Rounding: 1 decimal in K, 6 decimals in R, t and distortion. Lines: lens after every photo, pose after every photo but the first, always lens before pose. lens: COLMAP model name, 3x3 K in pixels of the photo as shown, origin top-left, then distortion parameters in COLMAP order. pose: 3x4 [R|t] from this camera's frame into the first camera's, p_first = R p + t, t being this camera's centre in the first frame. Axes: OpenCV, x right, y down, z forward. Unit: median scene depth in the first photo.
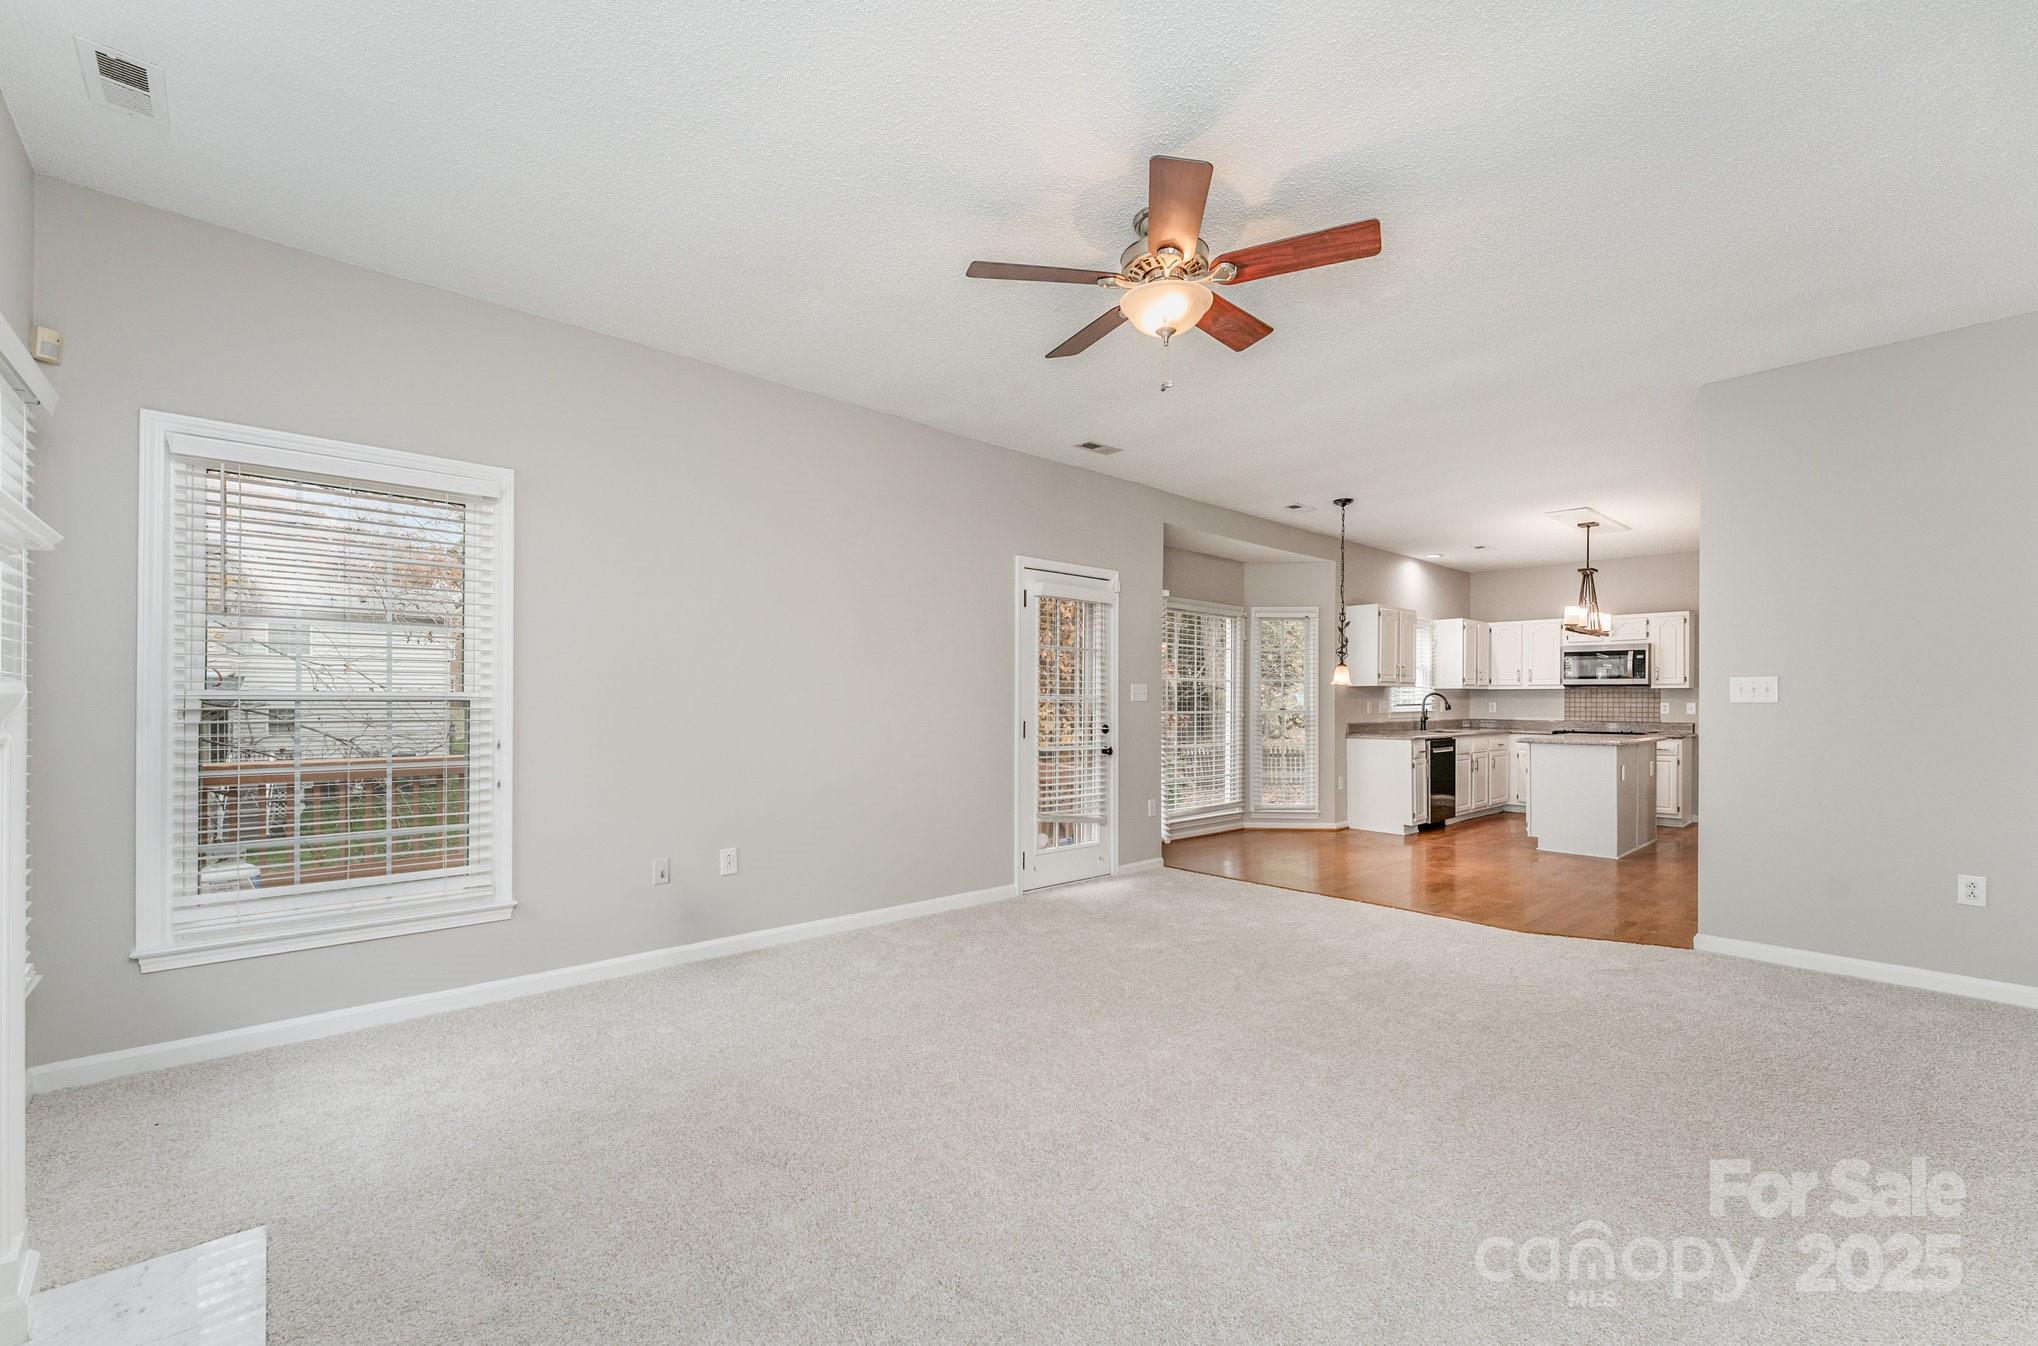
lens RADIAL K [[837.8, 0, 1042.4], [0, 837.8, 699.5], [0, 0, 1]] dist [0.001814, 0.000417]
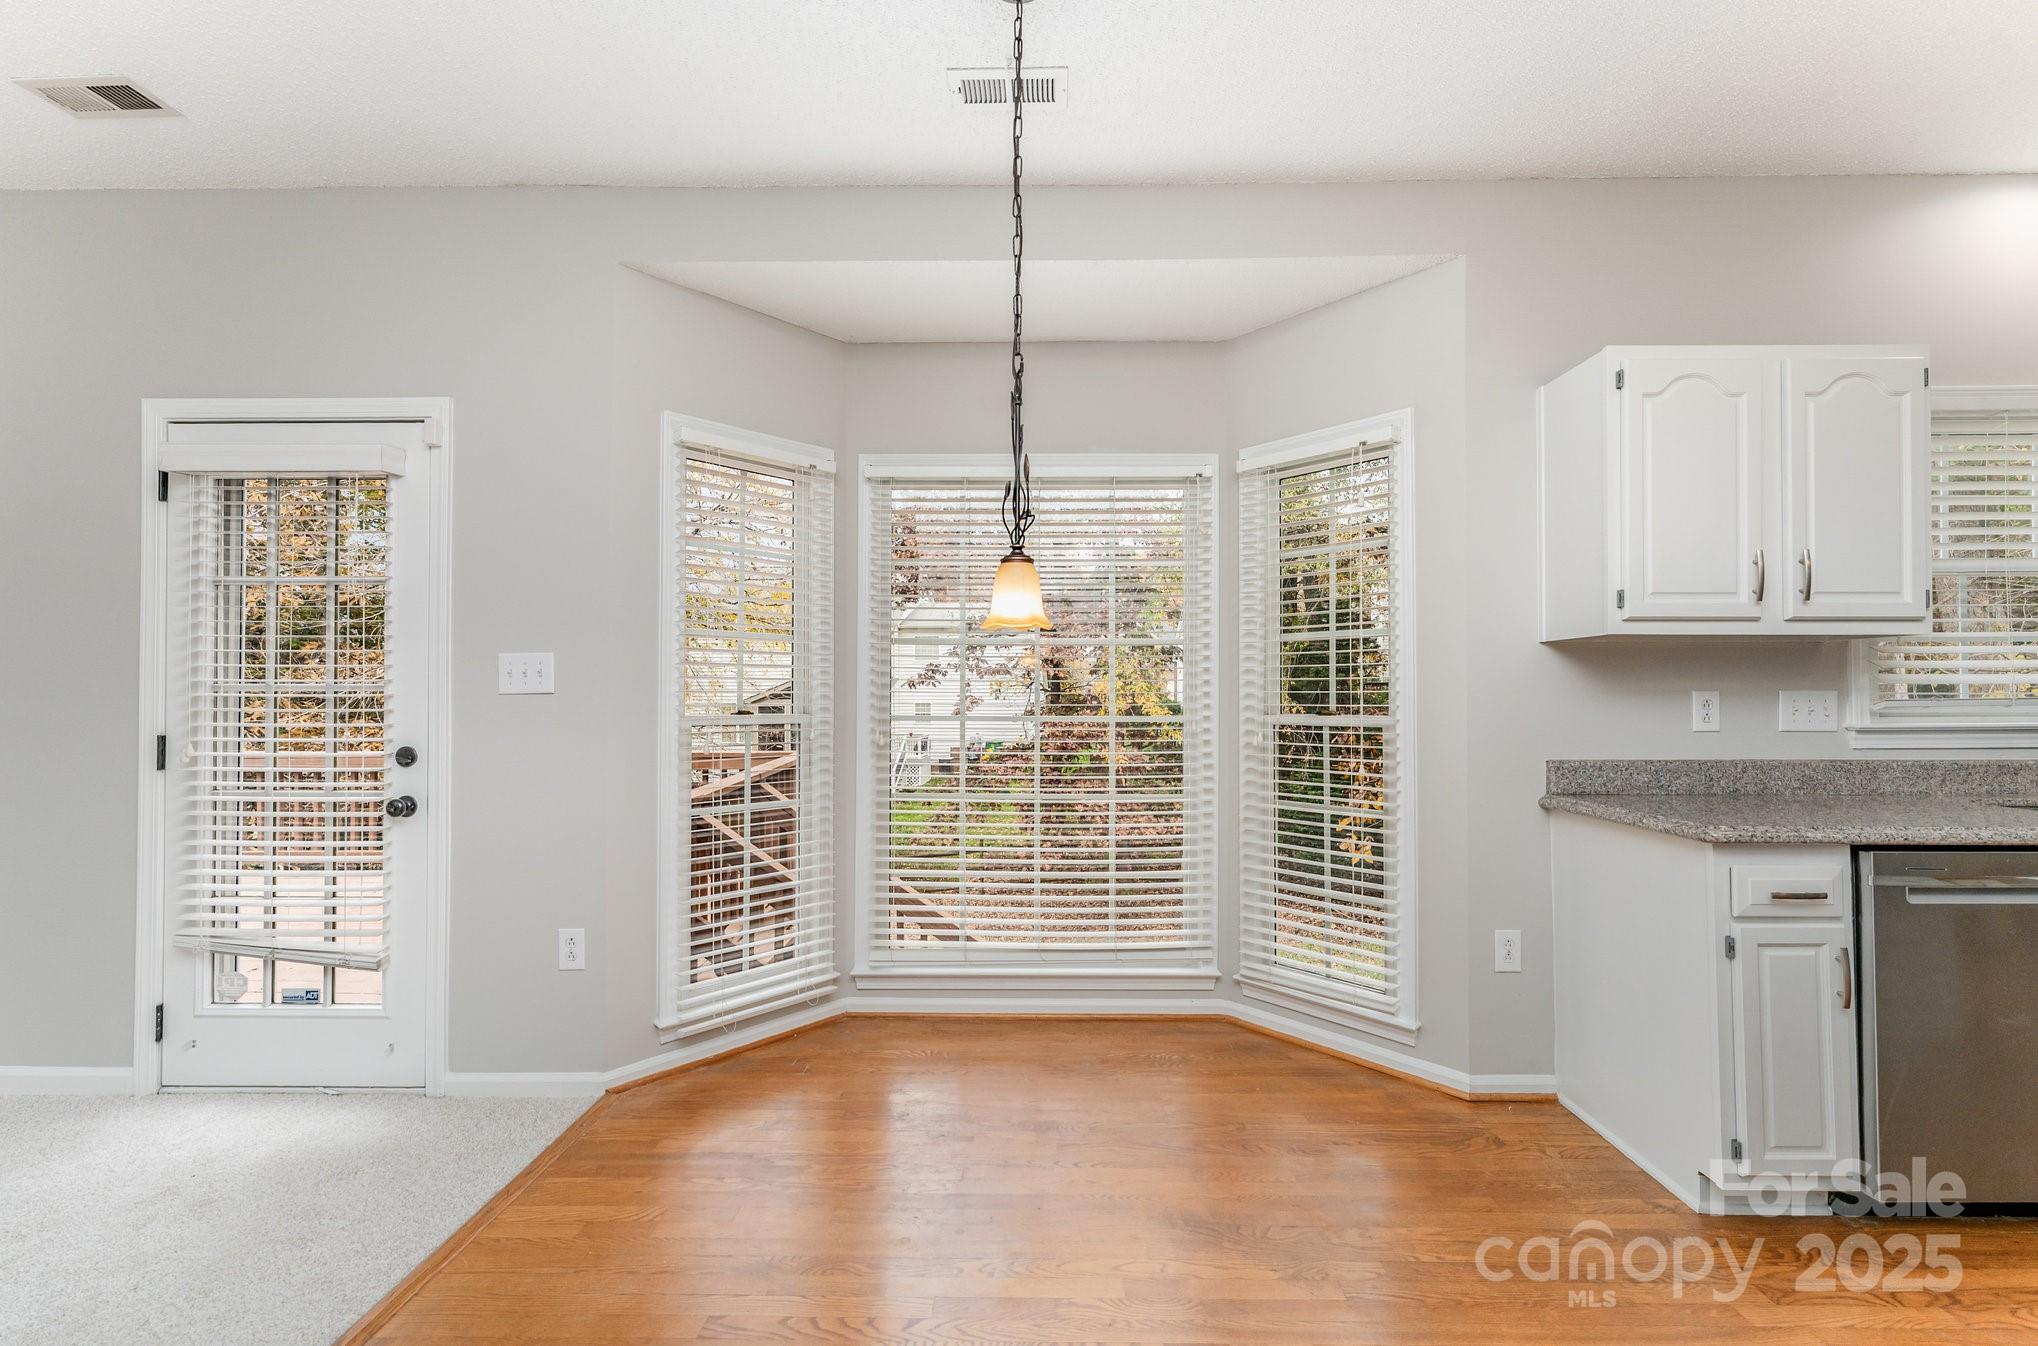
lens RADIAL K [[837.8, 0, 1020.1], [0, 837.8, 682.3], [0, 0, 1]] dist [0.001814, 0.000417]
pose [[0.723882, -0.010326, -0.689847, 0.409147], [0.004982, 0.999940, -0.009740, 0.001299], [0.689906, 0.003614, 0.723890, 0.596930]]
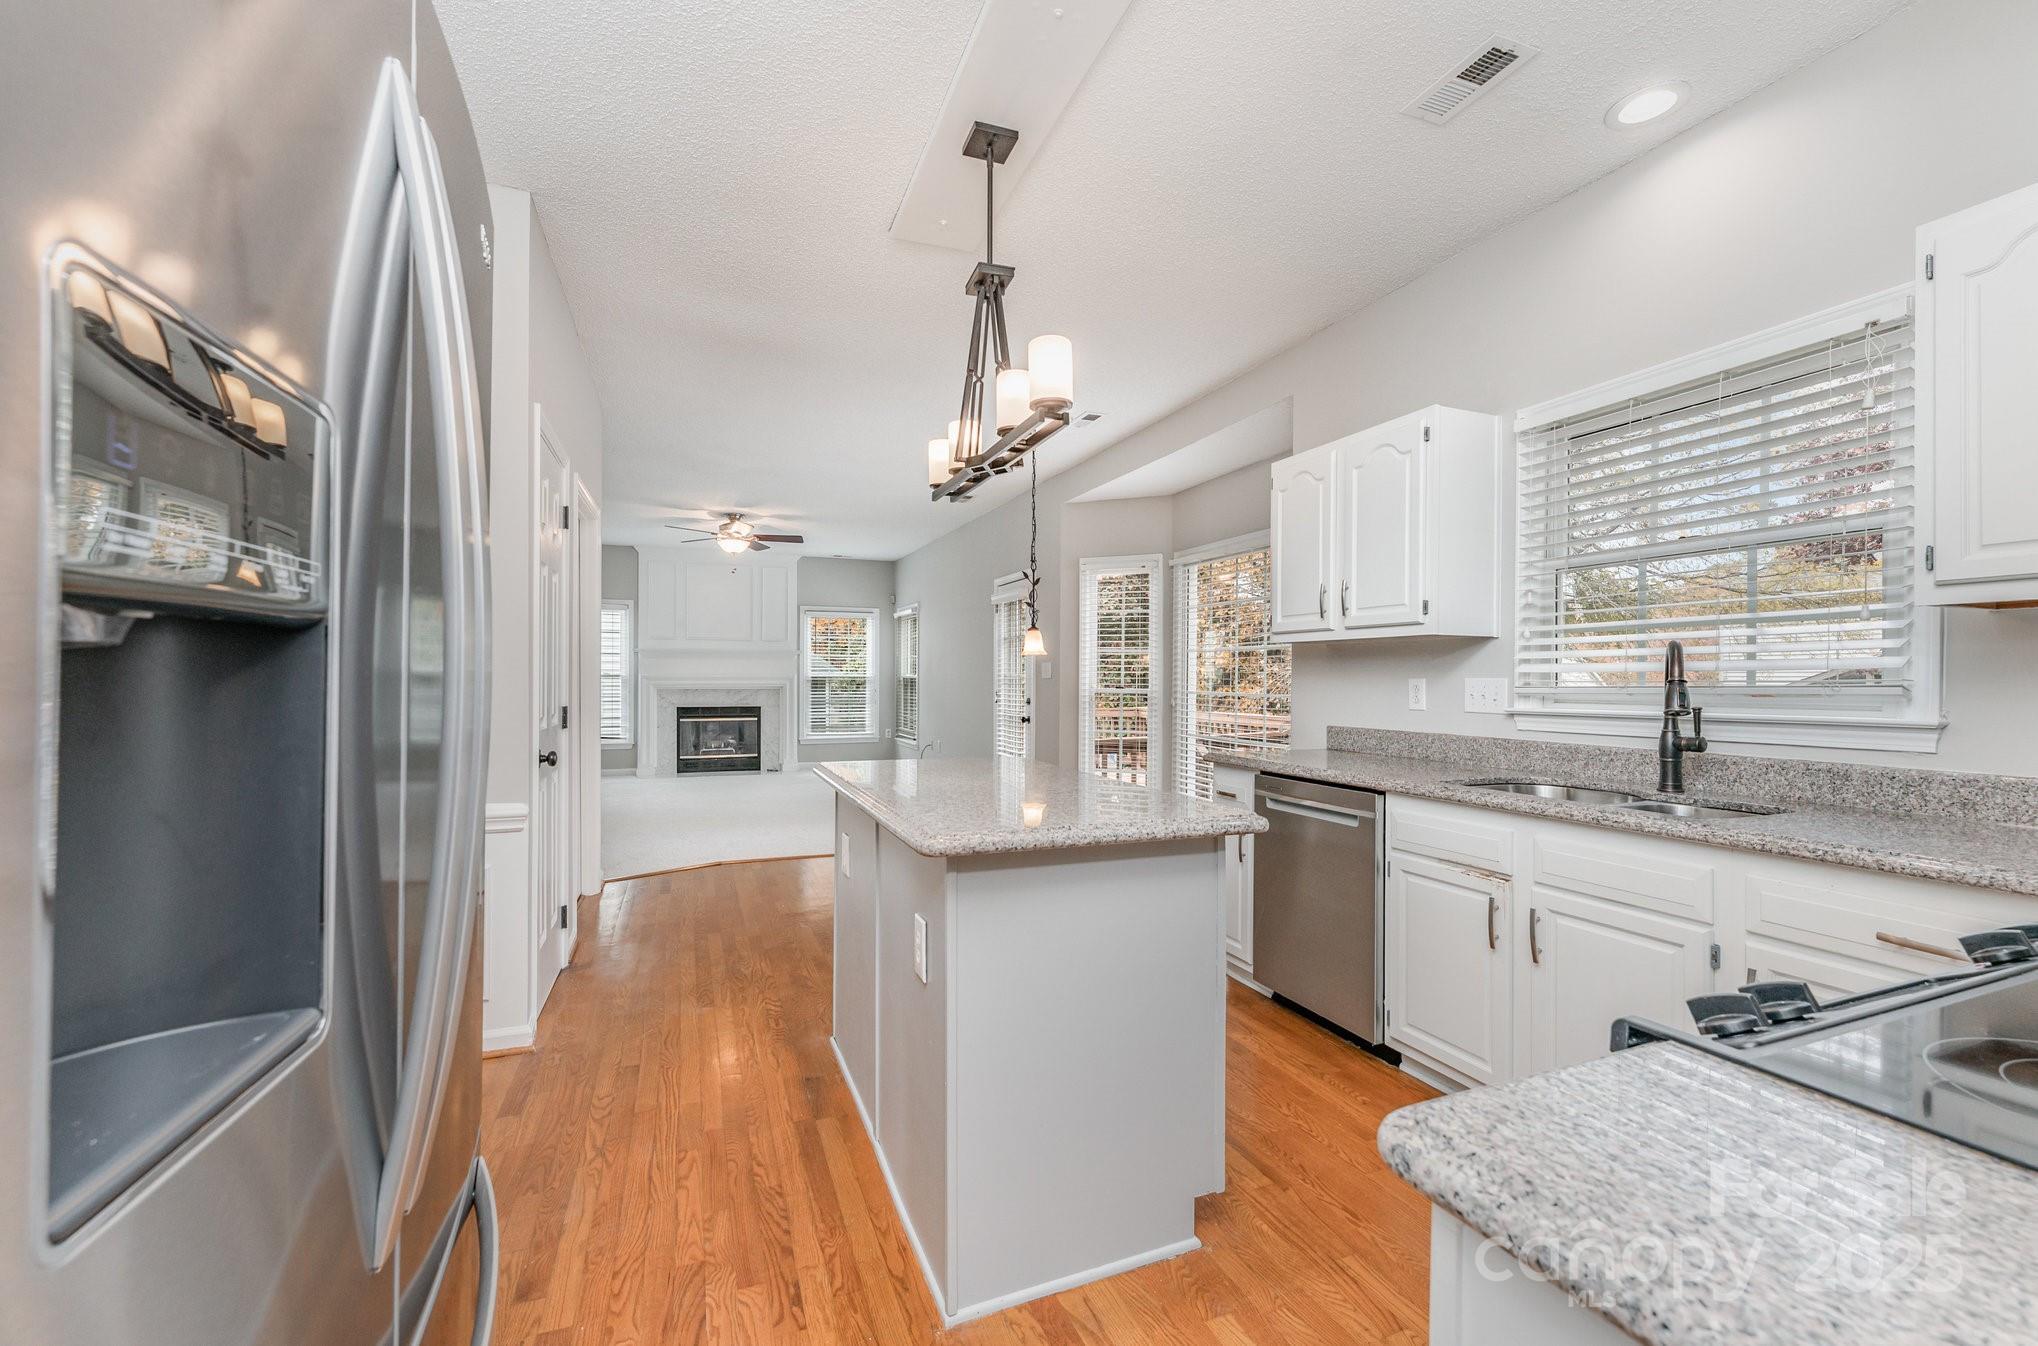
lens RADIAL K [[837.8, 0, 1023.8], [0, 837.8, 678.1], [0, 0, 1]] dist [0.001814, 0.000417]
pose [[-0.355927, -0.000536, -0.934514, 0.799042], [0.002046, 0.999997, -0.001353, 0.002565], [0.934512, -0.002394, -0.355925, 0.942787]]
